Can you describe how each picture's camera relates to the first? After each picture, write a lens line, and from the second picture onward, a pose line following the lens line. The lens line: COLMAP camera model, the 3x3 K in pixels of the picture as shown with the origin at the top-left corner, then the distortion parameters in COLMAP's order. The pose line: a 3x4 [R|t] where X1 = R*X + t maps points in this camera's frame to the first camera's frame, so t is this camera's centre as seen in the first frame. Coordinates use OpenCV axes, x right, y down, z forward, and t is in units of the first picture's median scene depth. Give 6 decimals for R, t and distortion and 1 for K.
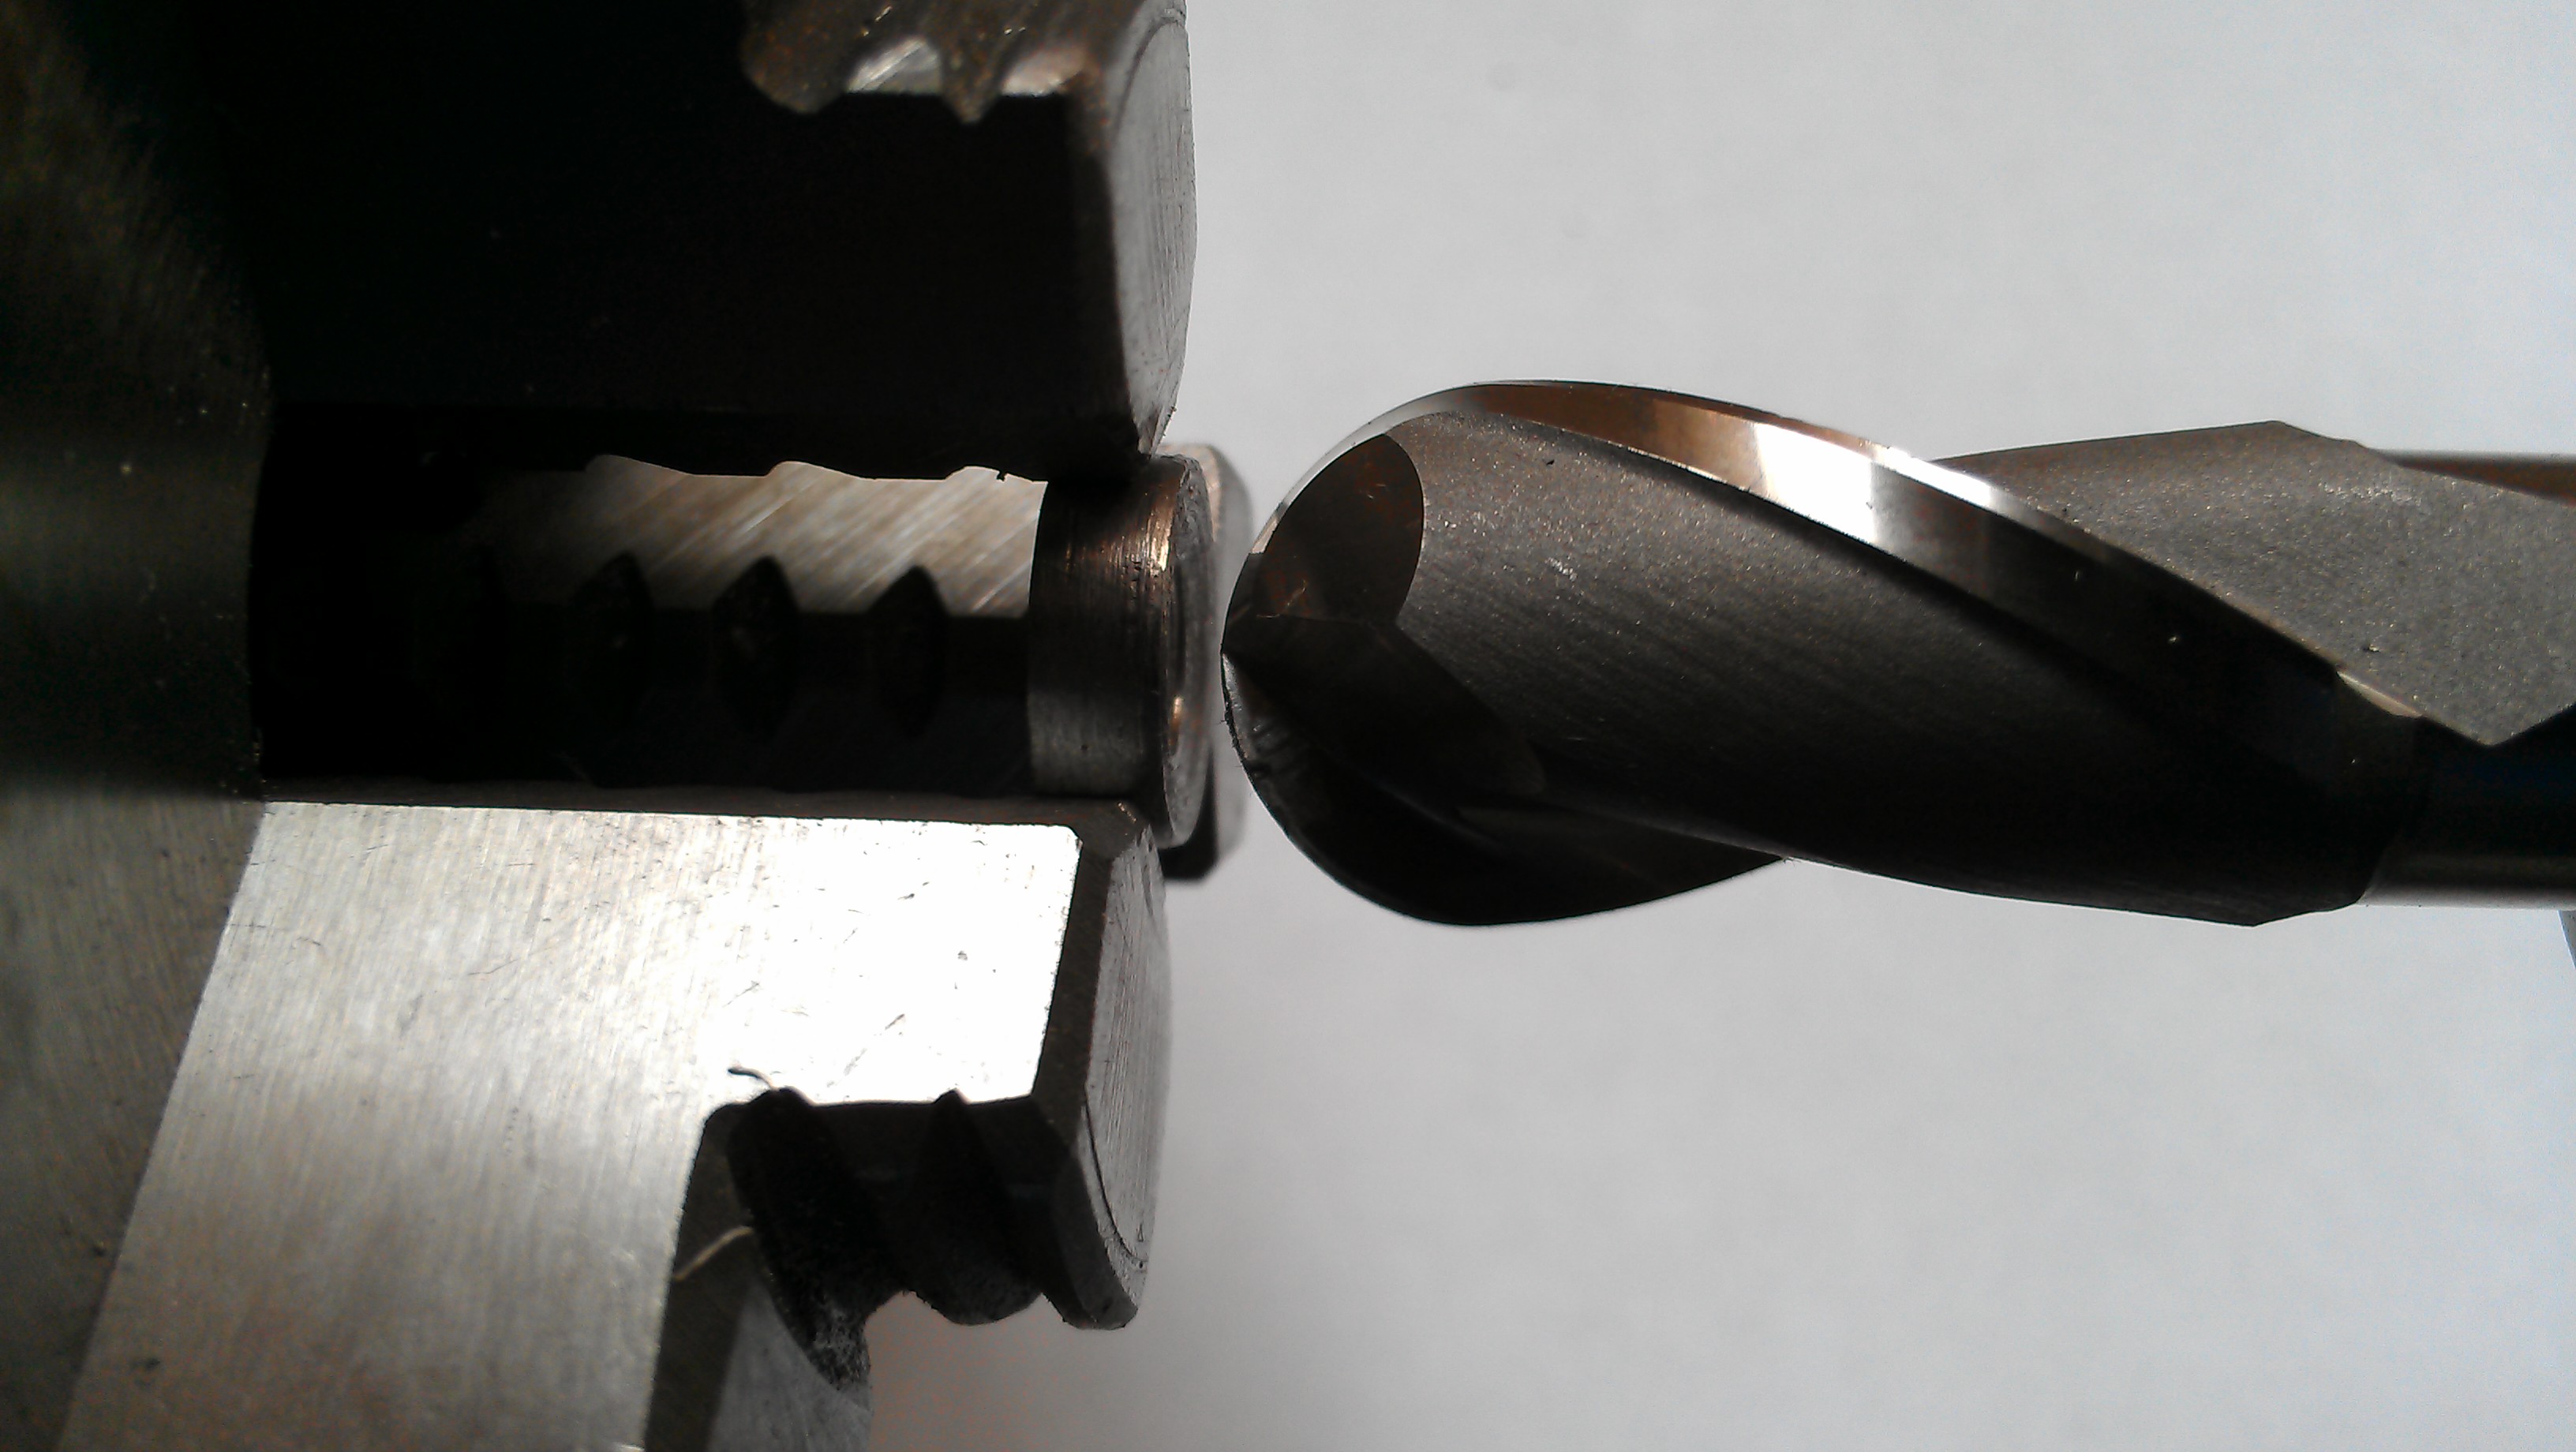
lens RADIAL K [[2049.1, 0, 1282.5], [0, 2049.1, 771.4], [0, 0, 1]] dist [0.094446, -0.264003]
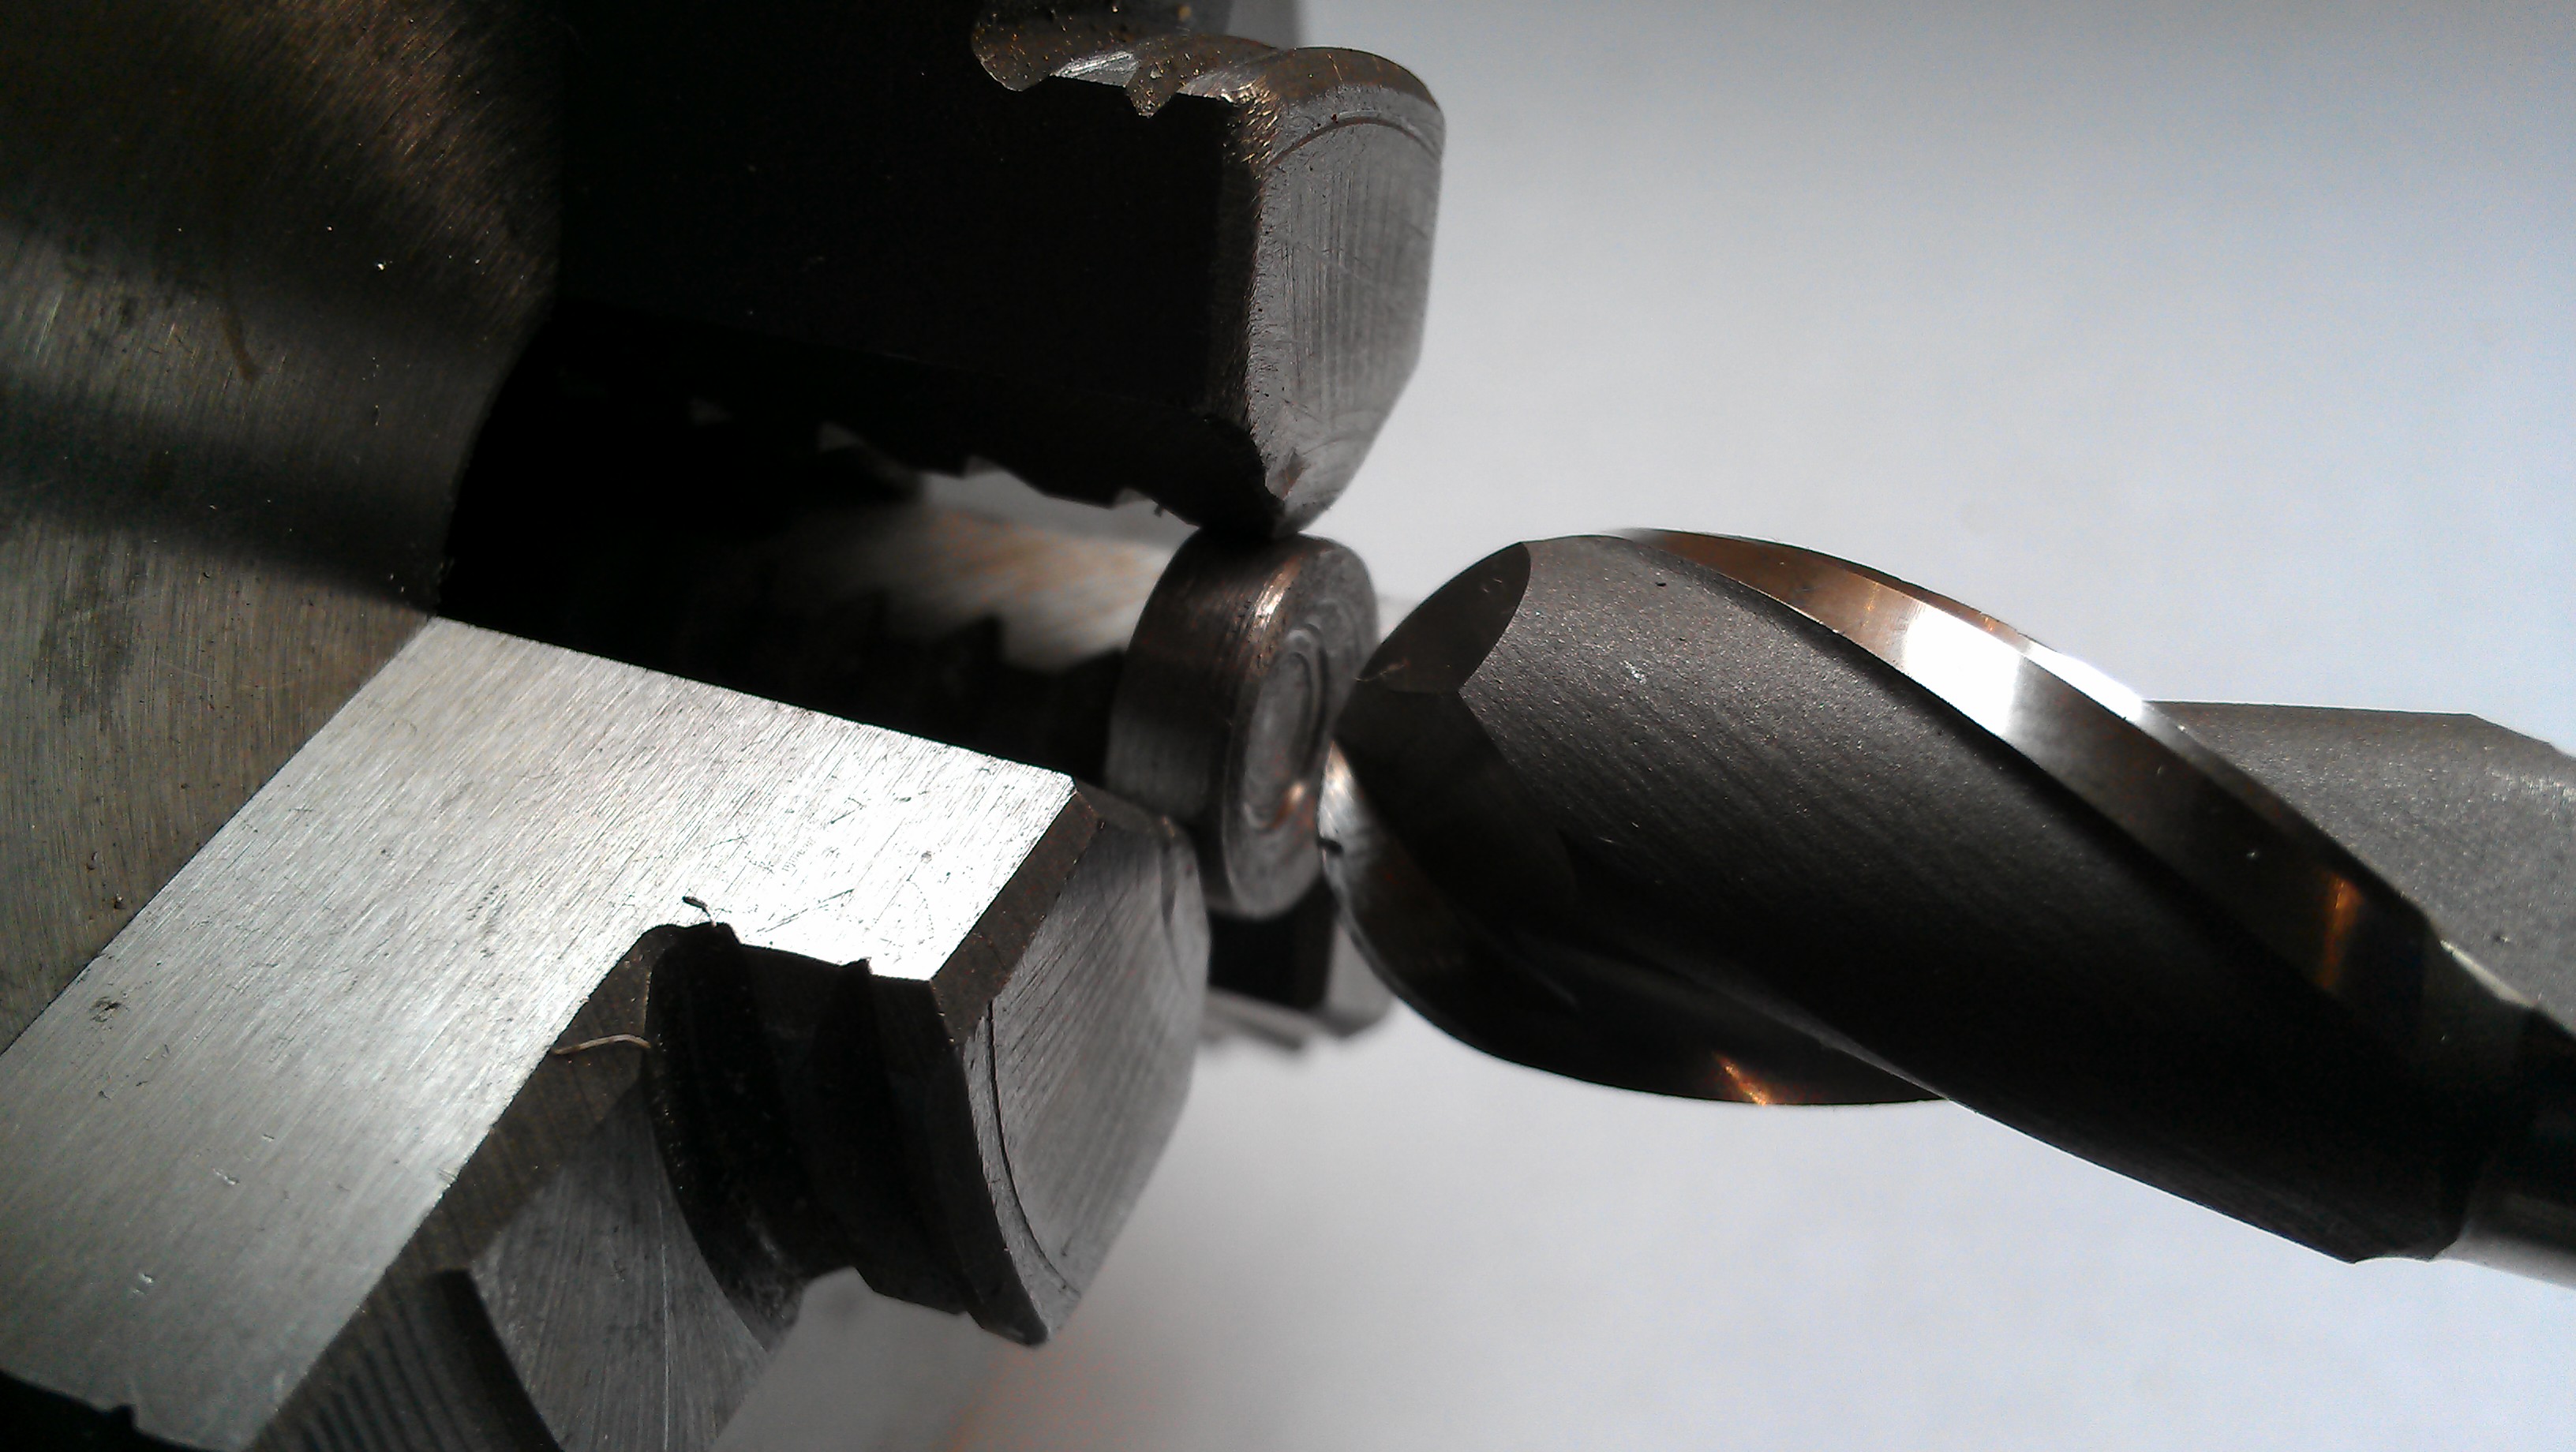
lens RADIAL K [[2049.1, 0, 1282.5], [0, 2049.1, 771.4], [0, 0, 1]] dist [0.094446, -0.264003]
pose [[0.944578, 0.220251, -0.243440, 0.230378], [-0.266395, 0.947601, -0.176311, 0.167127], [0.191851, 0.231391, 0.953756, 0.041454]]
